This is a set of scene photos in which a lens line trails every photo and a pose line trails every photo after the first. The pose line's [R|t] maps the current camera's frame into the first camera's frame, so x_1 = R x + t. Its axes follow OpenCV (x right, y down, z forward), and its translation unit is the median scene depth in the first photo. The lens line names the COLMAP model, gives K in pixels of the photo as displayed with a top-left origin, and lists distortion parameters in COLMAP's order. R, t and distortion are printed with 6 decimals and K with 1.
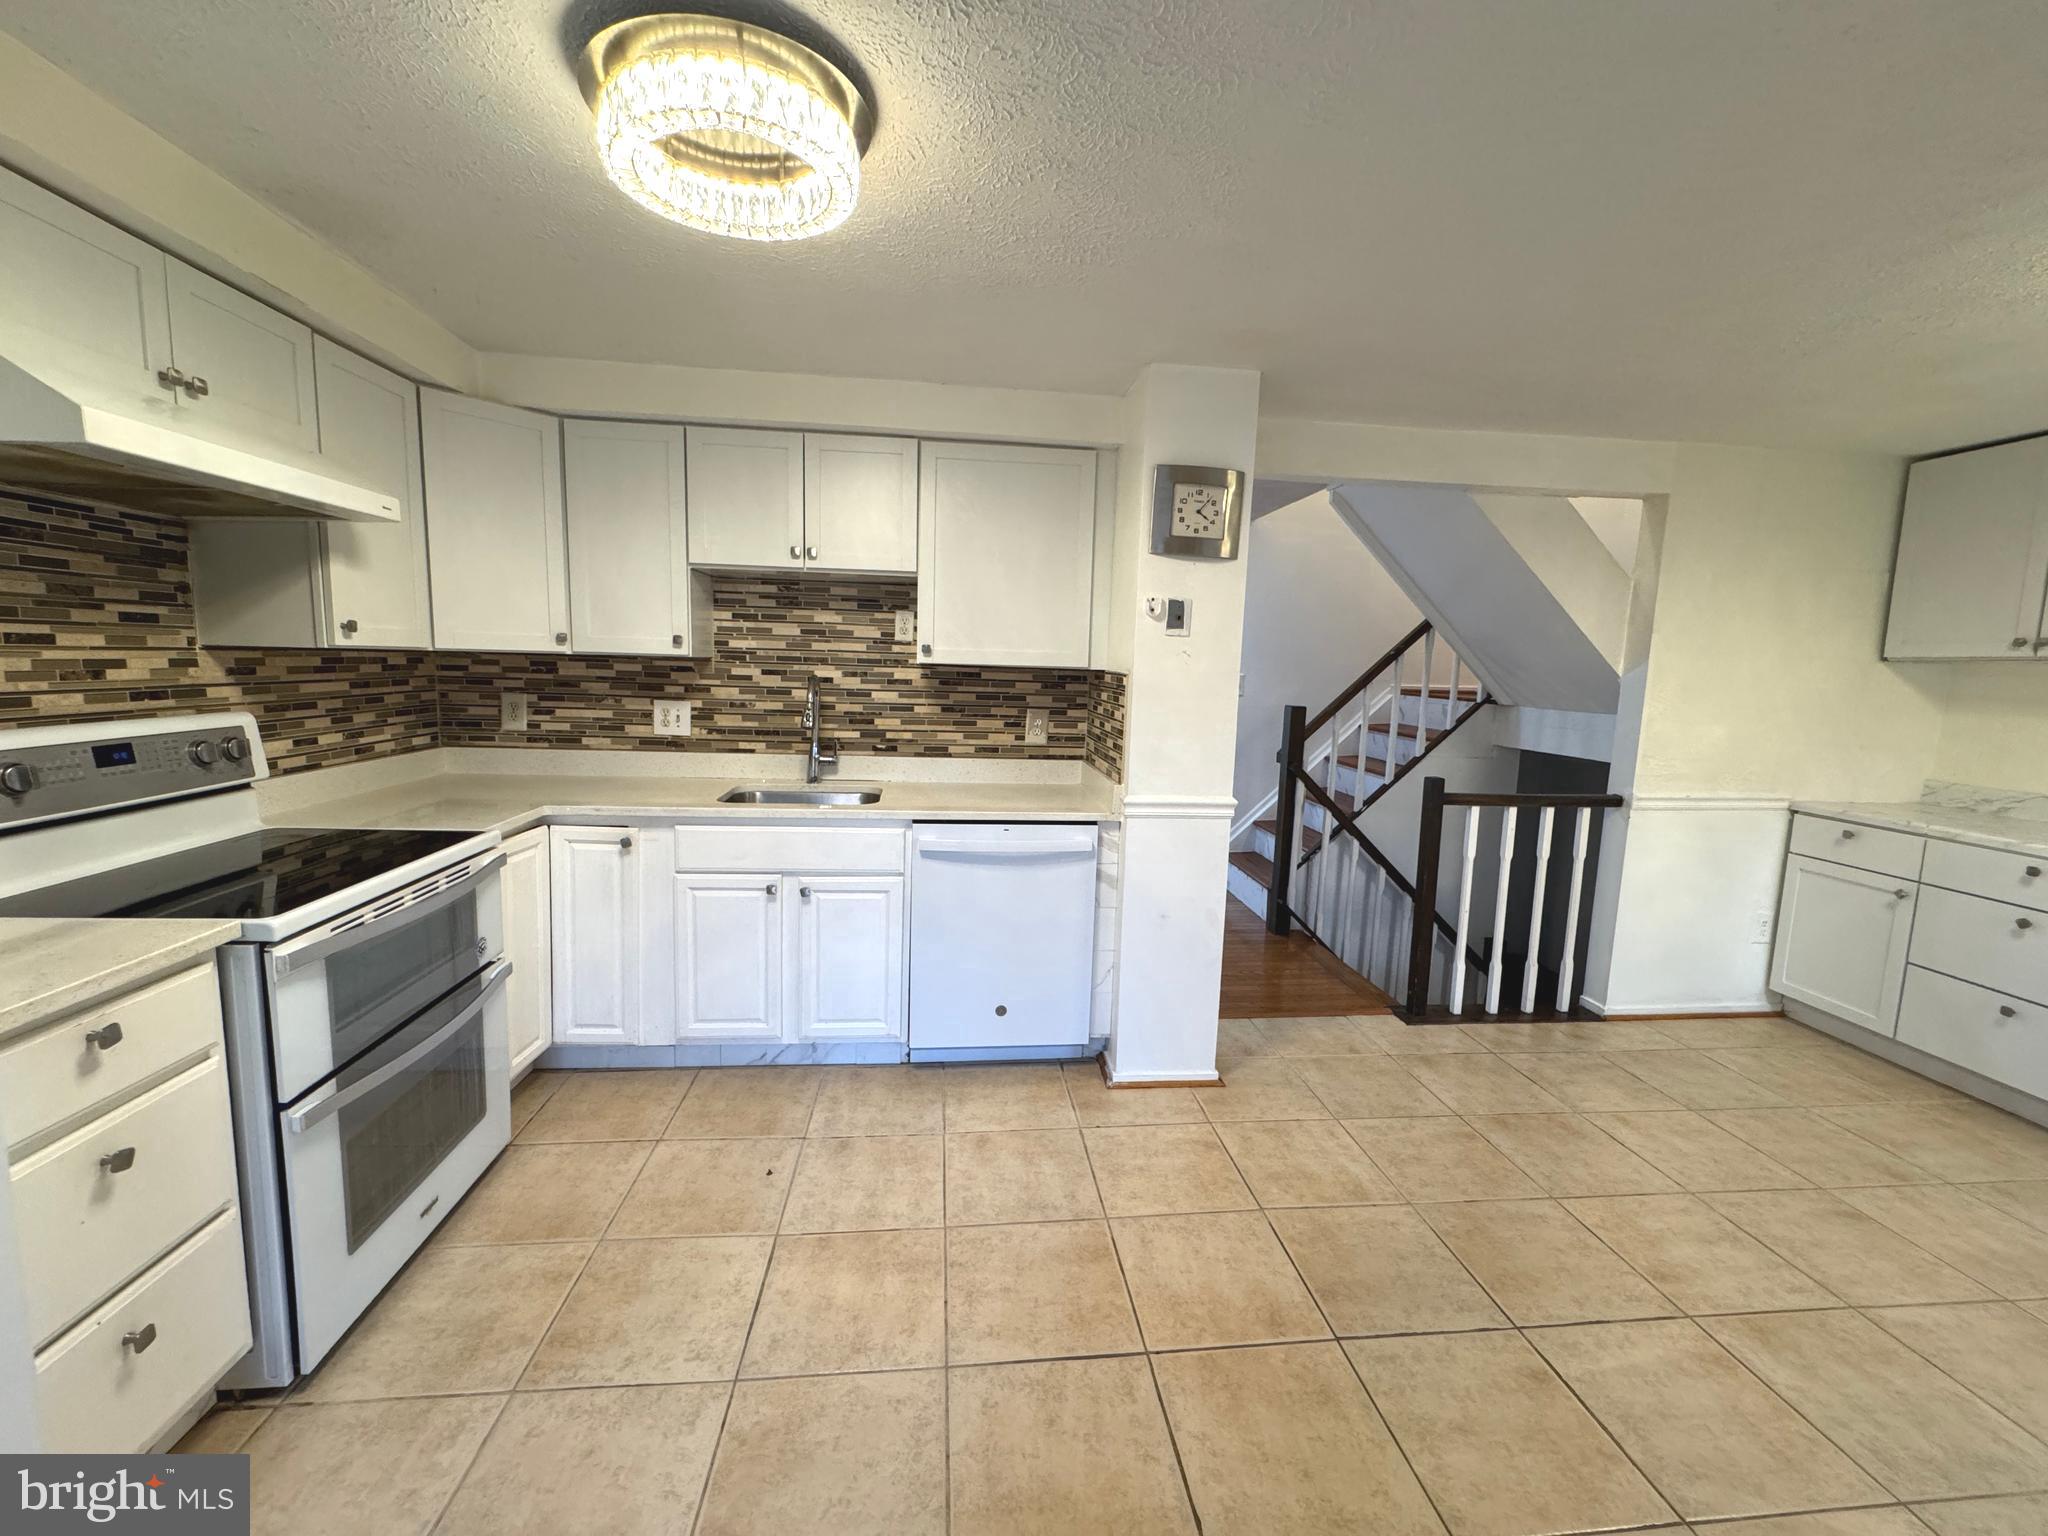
lens RADIAL K [[818.6, 0, 1021.2], [0, 818.6, 762.1], [0, 0, 1]] dist [-0.005601, 0.001068]
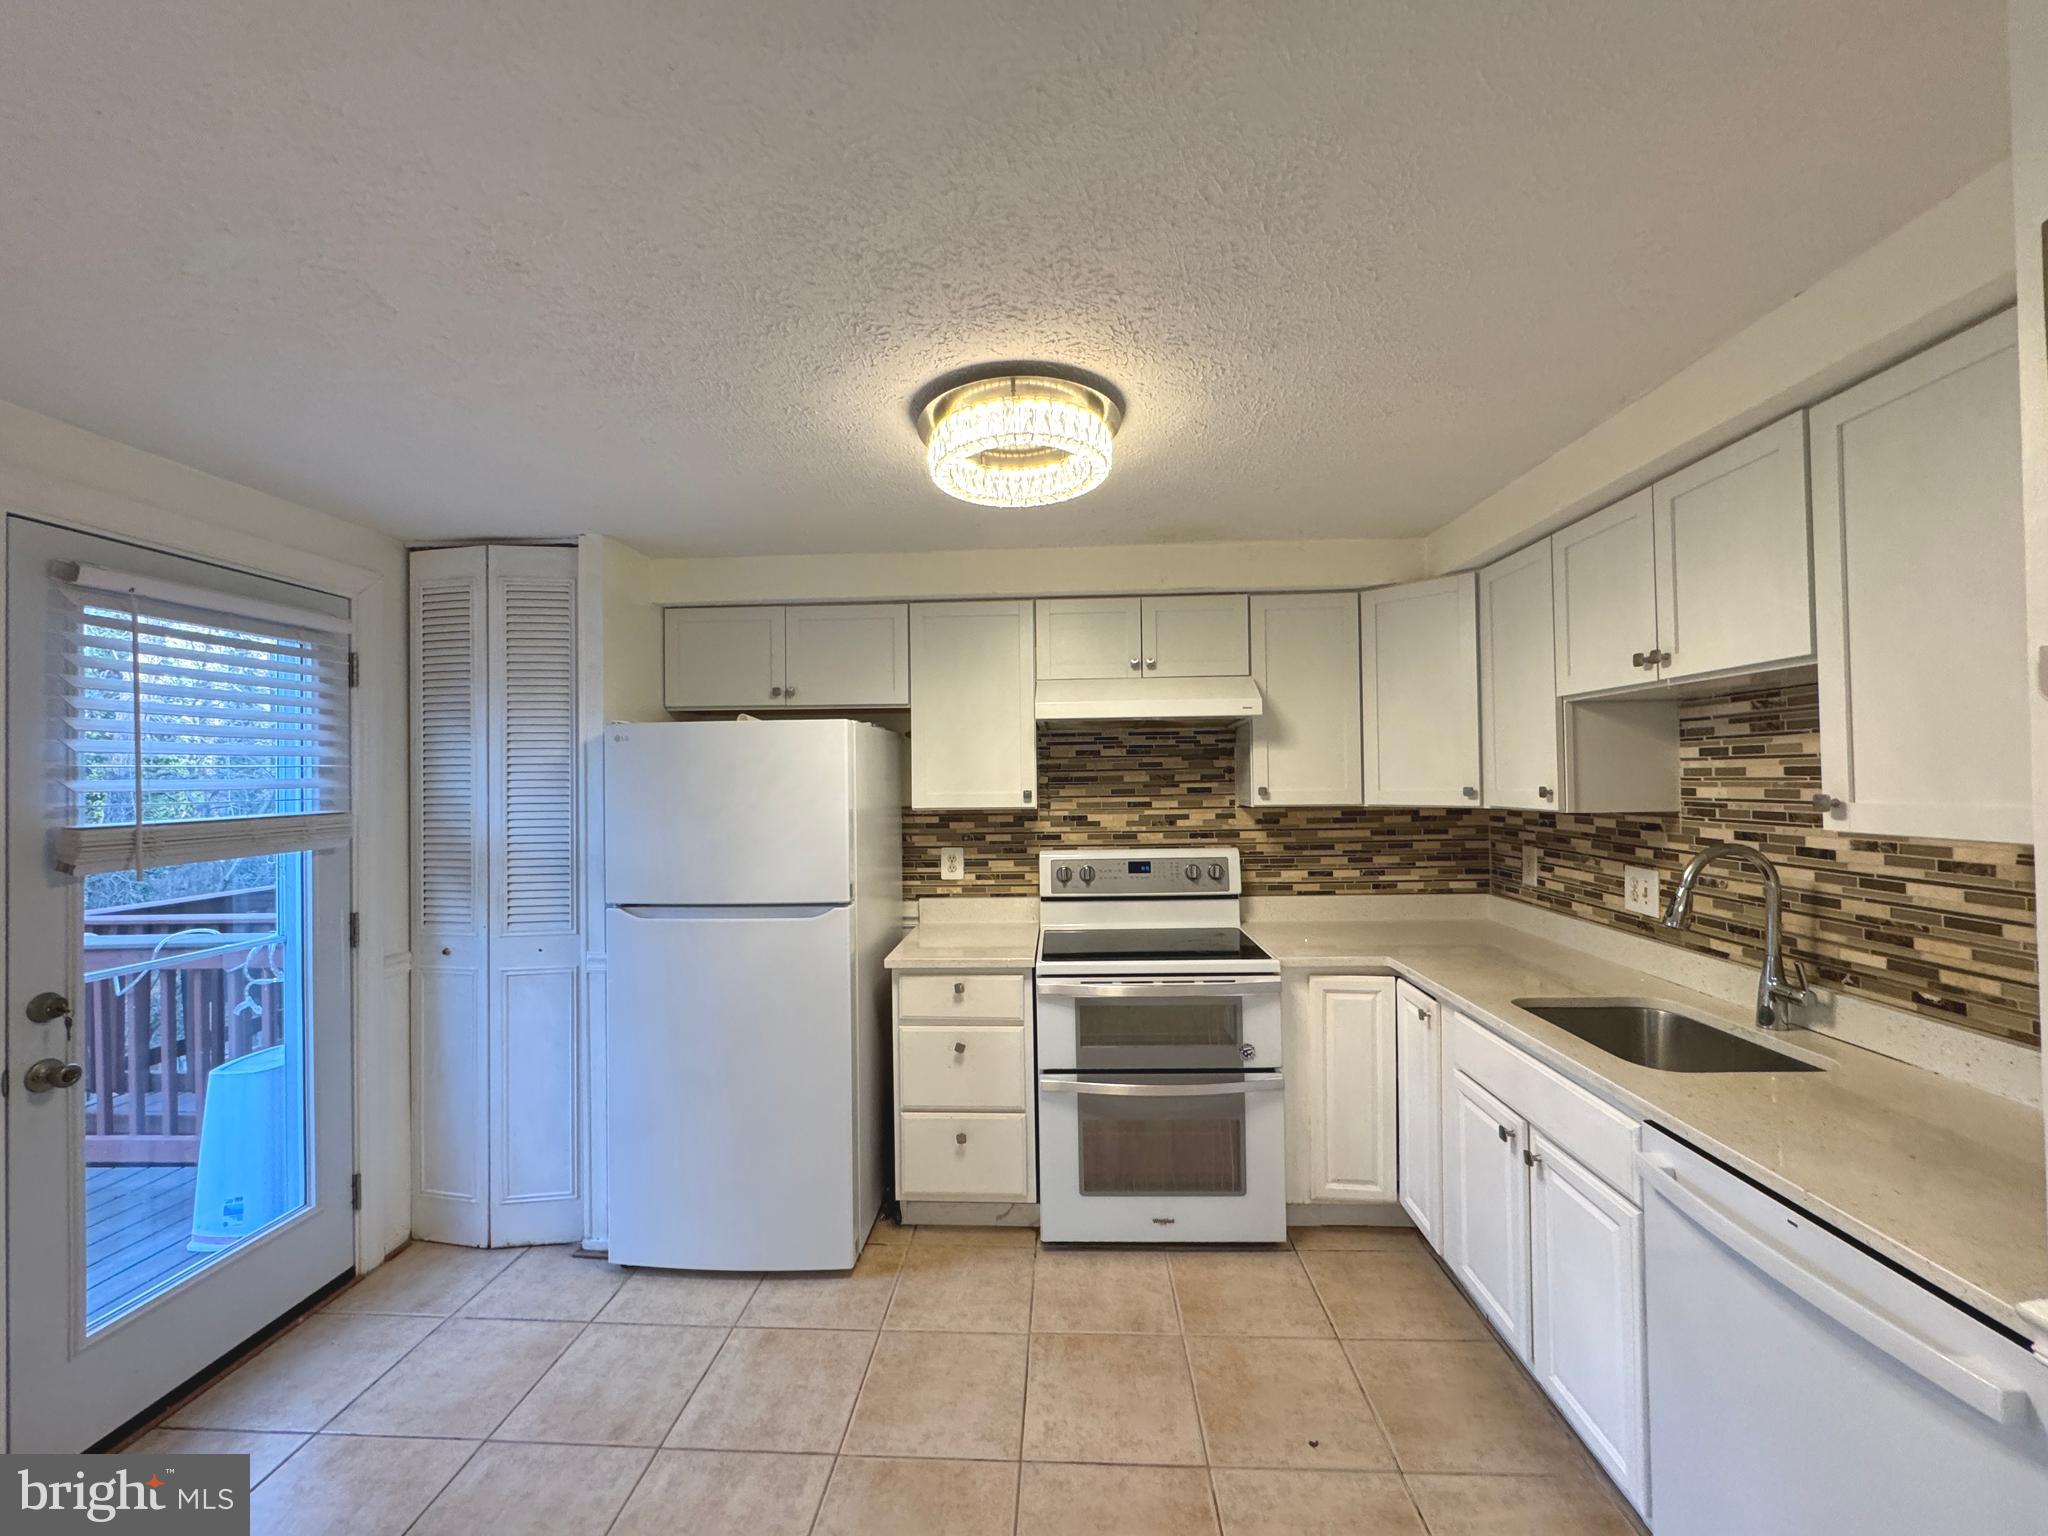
lens RADIAL K [[818.6, 0, 1029.3], [0, 818.6, 764.0], [0, 0, 1]] dist [-0.005601, 0.001068]
pose [[-0.151827, -0.044239, -0.987417, 0.458084], [-0.109891, 0.993560, -0.027617, -0.098141], [0.982279, 0.104315, -0.155711, 0.615624]]
